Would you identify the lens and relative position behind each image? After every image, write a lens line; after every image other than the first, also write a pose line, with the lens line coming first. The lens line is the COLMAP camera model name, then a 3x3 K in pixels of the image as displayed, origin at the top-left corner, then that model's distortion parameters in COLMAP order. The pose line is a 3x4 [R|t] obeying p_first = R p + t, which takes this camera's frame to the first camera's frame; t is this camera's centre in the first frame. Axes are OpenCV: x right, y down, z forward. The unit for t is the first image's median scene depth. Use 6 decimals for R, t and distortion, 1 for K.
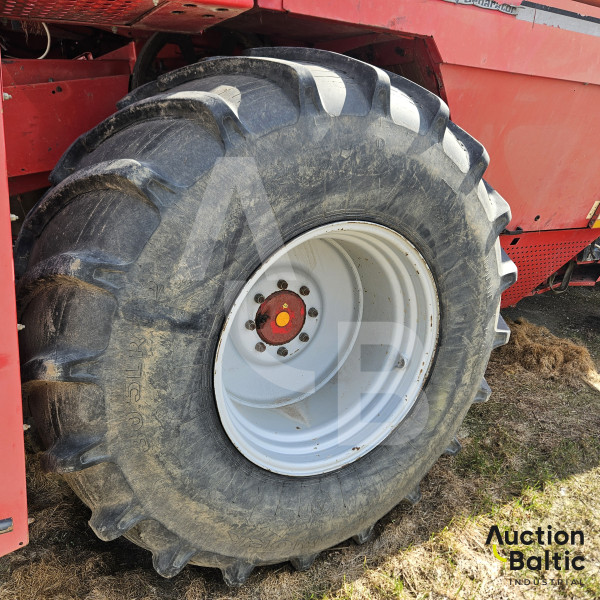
lens RADIAL K [[532.5, 0, 300.0], [0, 532.5, 300.0], [0, 0, 1]] dist [0.064991, -0.012515]
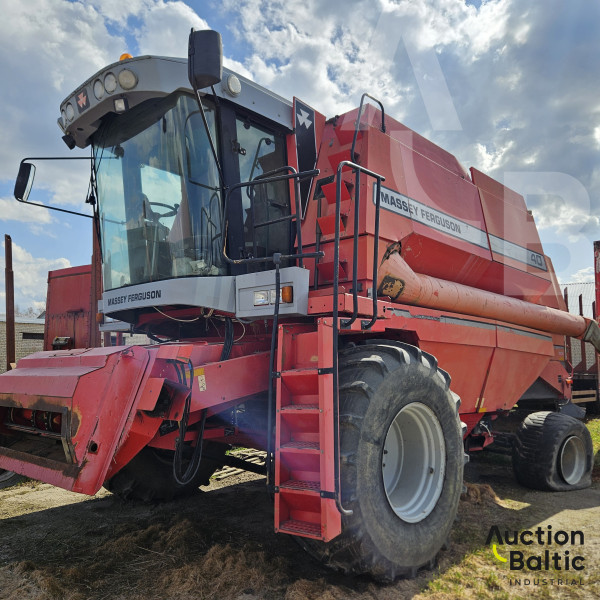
lens RADIAL K [[532.5, 0, 300.0], [0, 532.5, 300.0], [0, 0, 1]] dist [0.064991, -0.012515]
pose [[0.964169, 0.001195, 0.265285, -1.007994], [0.105906, 0.915116, -0.389033, 0.308170], [-0.243231, 0.403189, 0.882200, -1.195159]]
